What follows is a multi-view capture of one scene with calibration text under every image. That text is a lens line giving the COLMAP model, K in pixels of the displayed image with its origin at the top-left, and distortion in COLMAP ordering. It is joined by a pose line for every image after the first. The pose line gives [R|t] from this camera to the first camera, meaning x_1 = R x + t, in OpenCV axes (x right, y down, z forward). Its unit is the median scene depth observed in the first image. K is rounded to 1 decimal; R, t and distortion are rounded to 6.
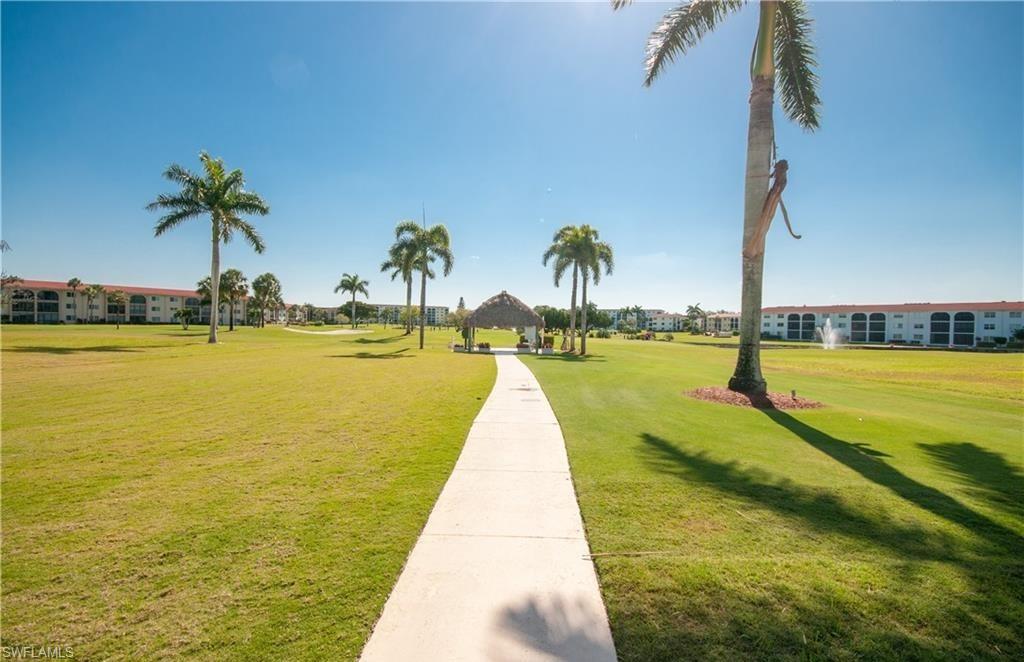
lens RADIAL K [[449.3, 0, 510.7], [0, 449.3, 339.0], [0, 0, 1]] dist [0.002003, 0.000113]
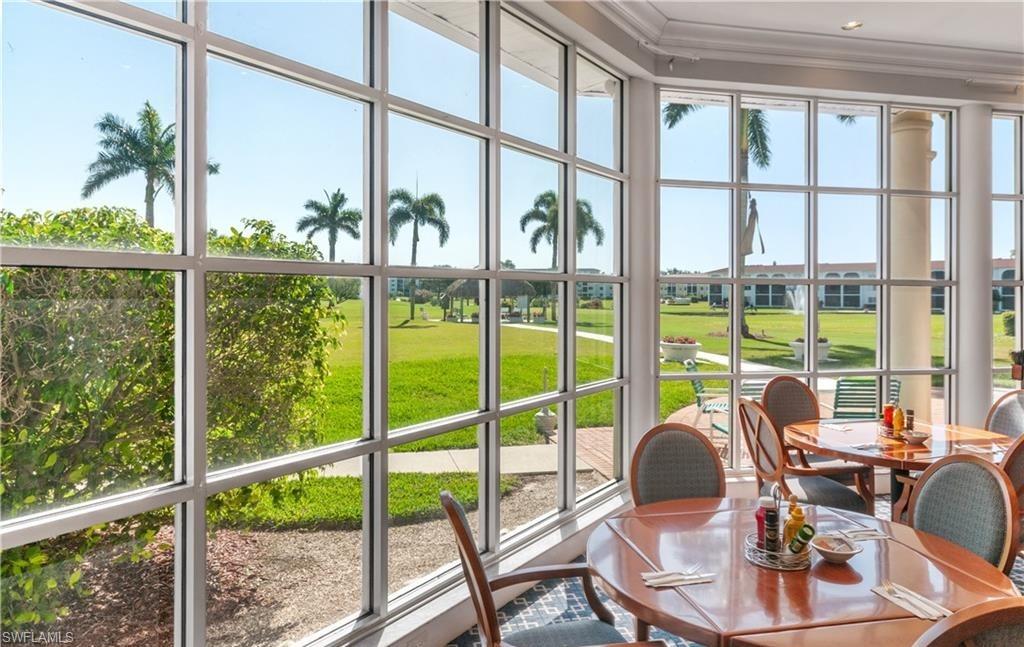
lens RADIAL K [[691.1, 0, 513.9], [0, 691.1, 317.4], [0, 0, 1]] dist [-0.032413, -0.000815]
pose [[0.976949, -0.023507, 0.212176, -0.257852], [0.022390, 0.999720, 0.007664, 0.006671], [-0.212297, -0.002736, 0.977201, -0.412675]]
